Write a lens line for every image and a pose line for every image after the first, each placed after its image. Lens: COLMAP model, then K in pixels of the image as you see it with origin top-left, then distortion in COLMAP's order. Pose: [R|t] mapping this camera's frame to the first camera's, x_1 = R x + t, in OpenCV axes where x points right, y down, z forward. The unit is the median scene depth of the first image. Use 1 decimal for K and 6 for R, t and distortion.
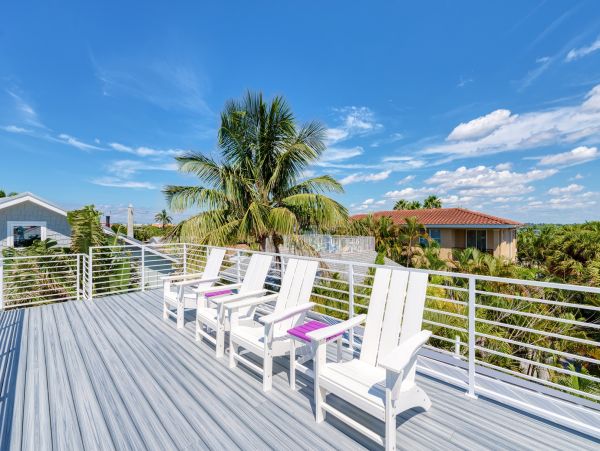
lens RADIAL K [[268.1, 0, 294.9], [0, 268.1, 226.6], [0, 0, 1]] dist [-0.001884, -0.000177]
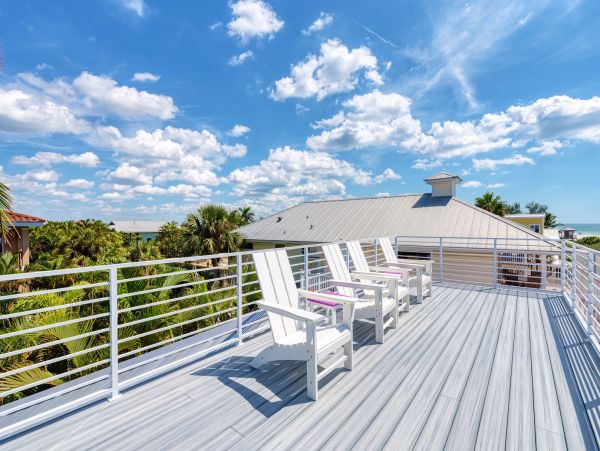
lens RADIAL K [[289.9, 0, 284.2], [0, 289.9, 224.6], [0, 0, 1]] dist [-0.003586, 0.000604]
pose [[-0.112547, 0.003922, 0.993639, -0.453494], [0.005858, 0.999977, -0.003283, 0.005931], [-0.993629, 0.005451, -0.112567, 0.487914]]
